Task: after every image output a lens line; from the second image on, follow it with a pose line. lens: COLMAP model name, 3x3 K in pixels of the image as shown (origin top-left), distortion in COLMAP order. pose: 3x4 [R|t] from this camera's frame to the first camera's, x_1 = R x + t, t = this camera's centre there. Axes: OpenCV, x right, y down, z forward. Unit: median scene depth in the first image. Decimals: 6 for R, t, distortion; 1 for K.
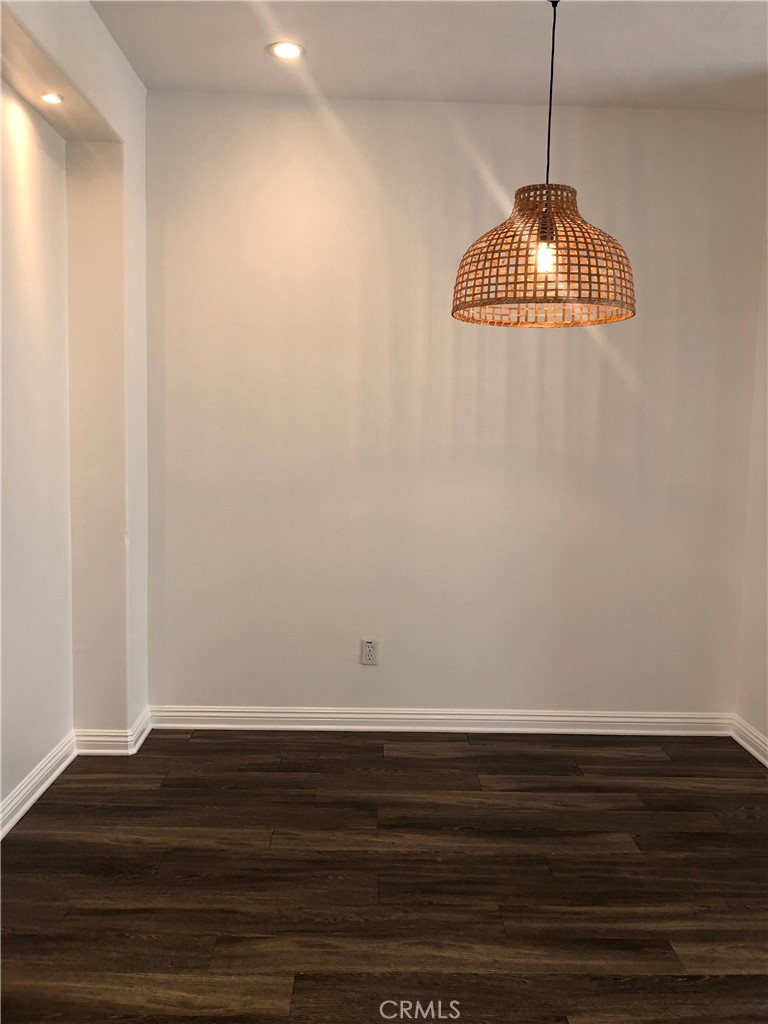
lens RADIAL K [[836.5, 0, 389.8], [0, 836.5, 512.8], [0, 0, 1]] dist [0.018025, -0.008334]
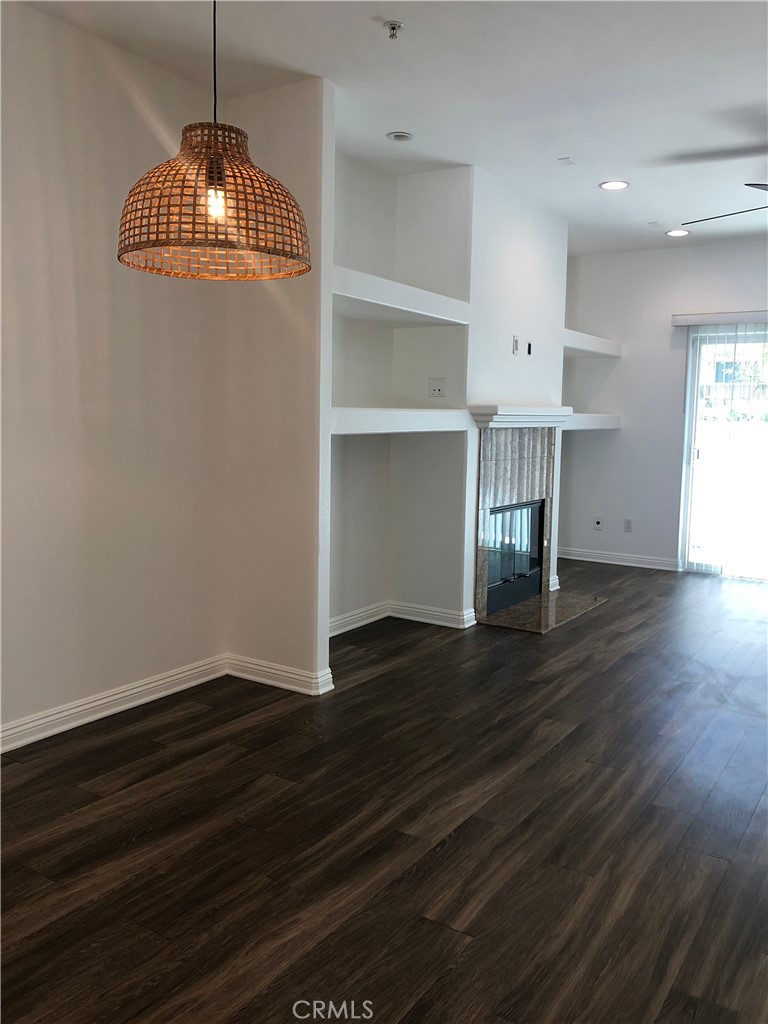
lens RADIAL K [[836.5, 0, 384.5], [0, 836.5, 512.0], [0, 0, 1]] dist [0.018025, -0.008334]
pose [[0.568442, -0.105116, 0.815981, -0.497979], [0.077875, 0.994226, 0.073827, -0.010295], [-0.819030, 0.021578, 0.573345, 0.300621]]
